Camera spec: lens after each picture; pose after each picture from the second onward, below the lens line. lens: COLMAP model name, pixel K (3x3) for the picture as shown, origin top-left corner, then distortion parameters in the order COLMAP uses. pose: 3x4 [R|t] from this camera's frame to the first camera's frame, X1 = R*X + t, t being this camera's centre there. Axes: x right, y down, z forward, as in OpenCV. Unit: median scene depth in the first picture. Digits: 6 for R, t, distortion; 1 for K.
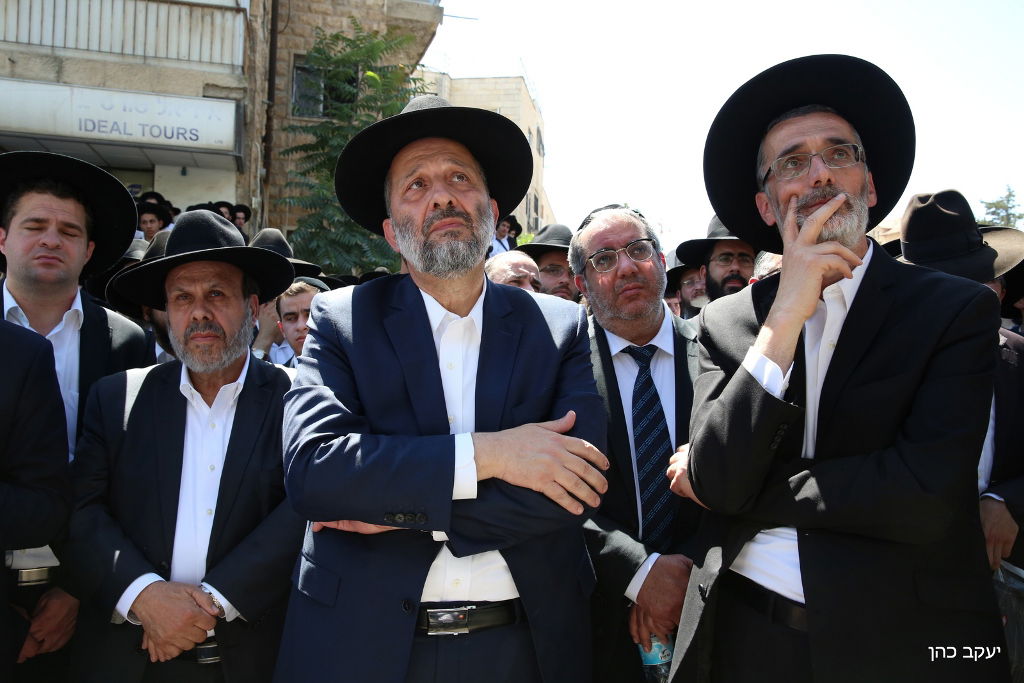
lens RADIAL K [[847.6, 0, 490.3], [0, 847.6, 338.6], [0, 0, 1]] dist [-0.092727, 0.120015]
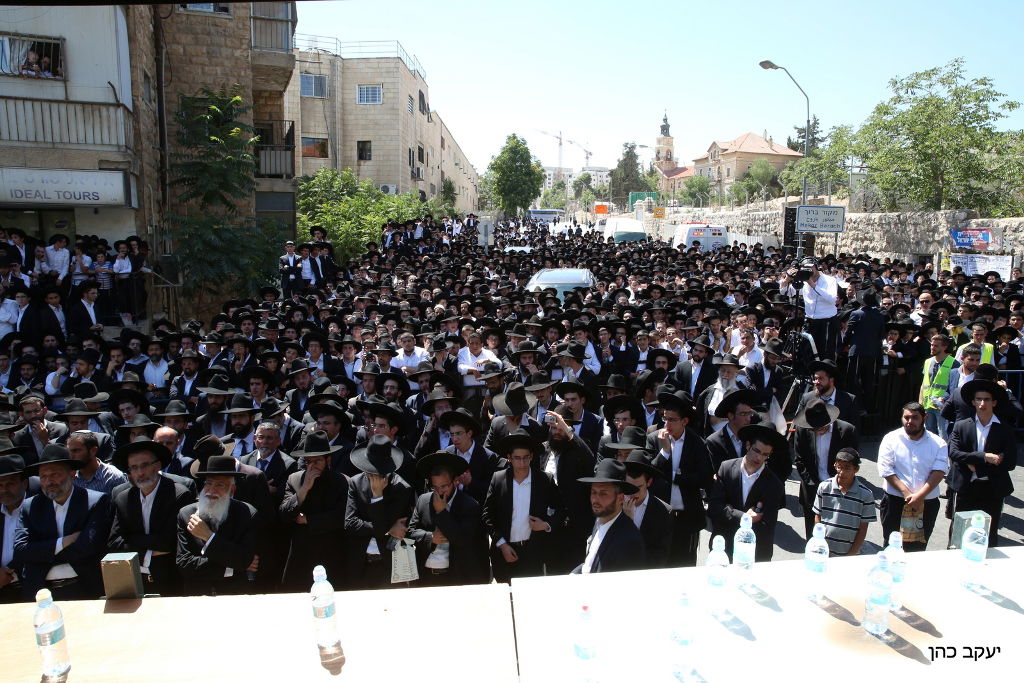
lens RADIAL K [[697.1, 0, 512.0], [0, 697.1, 341.5], [0, 0, 1]] dist [-0.113737, 0.086364]
pose [[0.992300, -0.042673, 0.116270, 0.223256], [0.024073, 0.987318, 0.156917, -0.158716], [-0.121492, -0.152910, 0.980744, -0.290744]]
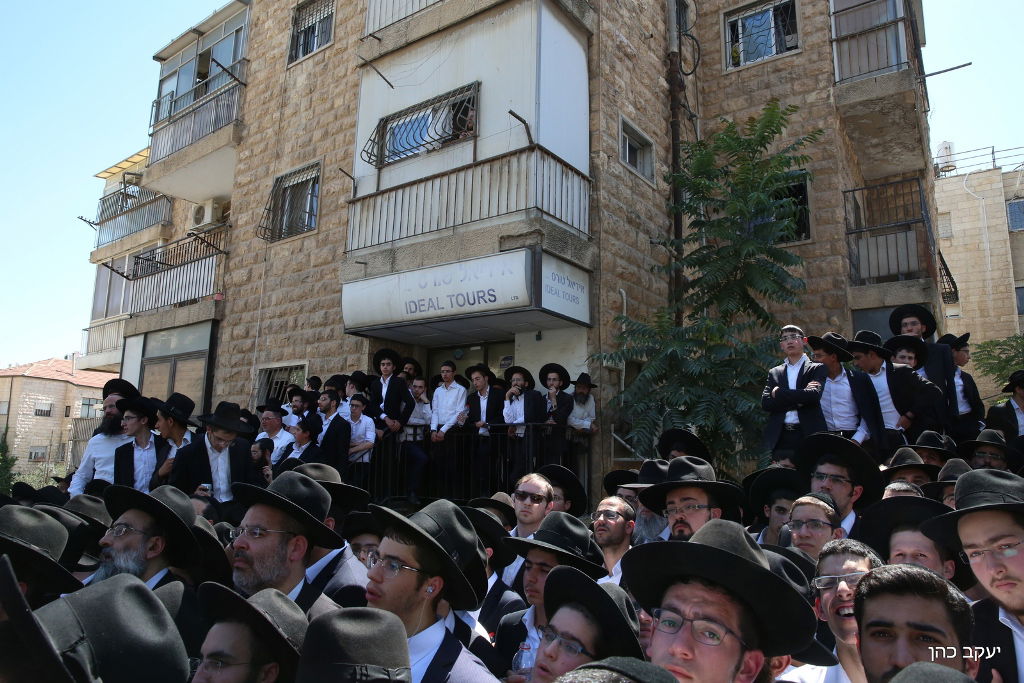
lens RADIAL K [[697.1, 0, 512.0], [0, 697.1, 341.5], [0, 0, 1]] dist [-0.113737, 0.086364]
pose [[0.644850, -0.149692, -0.749507, 0.203889], [0.008239, 0.981938, -0.189024, -0.056142], [0.764265, 0.115717, 0.634436, 0.551085]]
